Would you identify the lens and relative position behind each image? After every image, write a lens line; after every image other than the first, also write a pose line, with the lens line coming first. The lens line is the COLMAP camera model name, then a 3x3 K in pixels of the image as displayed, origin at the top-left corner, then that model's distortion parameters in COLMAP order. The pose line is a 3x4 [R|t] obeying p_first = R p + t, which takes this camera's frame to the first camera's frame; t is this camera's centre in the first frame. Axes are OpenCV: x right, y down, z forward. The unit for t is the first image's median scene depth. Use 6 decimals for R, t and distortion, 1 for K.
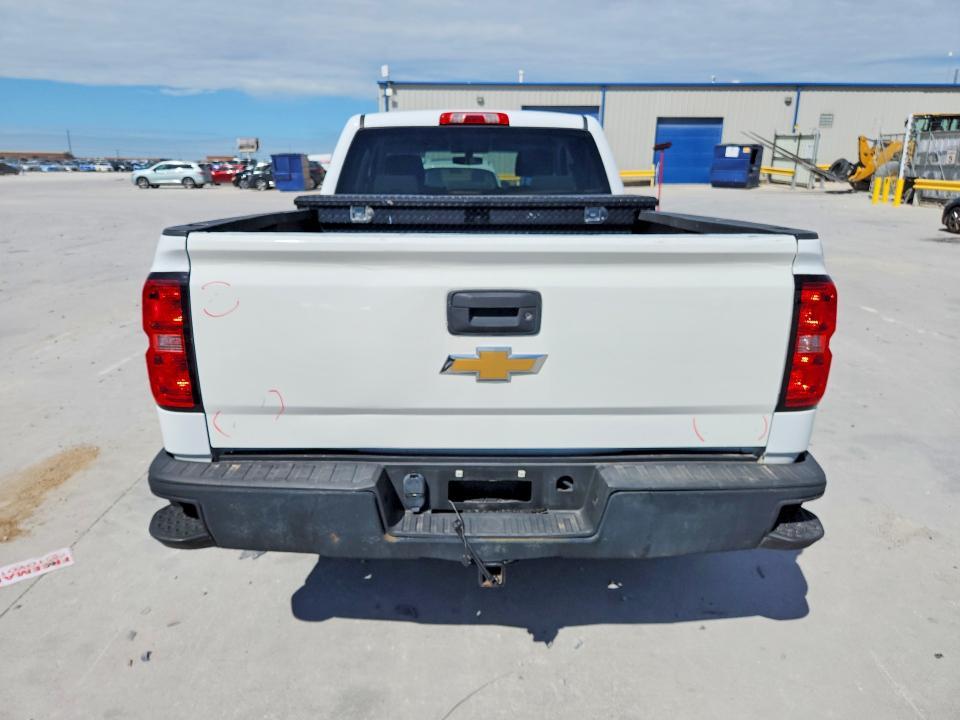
lens RADIAL K [[621.4, 0, 480.0], [0, 621.4, 360.0], [0, 0, 1]] dist [0.002600, -0.000404]
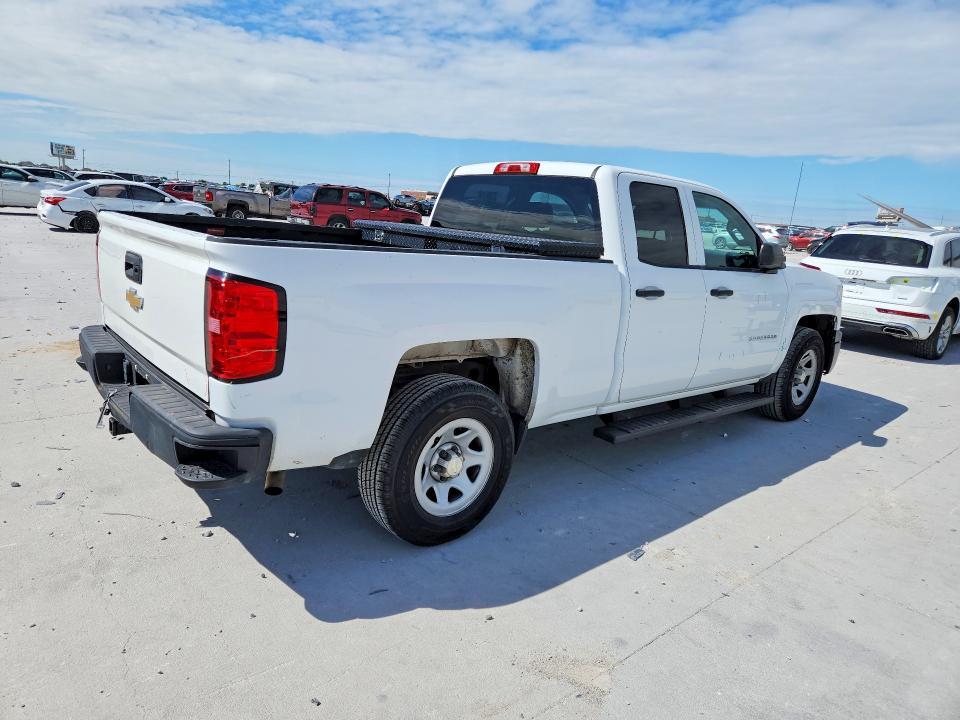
lens RADIAL K [[621.4, 0, 480.0], [0, 621.4, 360.0], [0, 0, 1]] dist [0.002600, -0.000404]
pose [[0.642571, 0.215715, -0.735235, 0.859878], [-0.285919, 0.957749, 0.031116, -0.070447], [0.710882, 0.190223, 0.677098, 0.253389]]
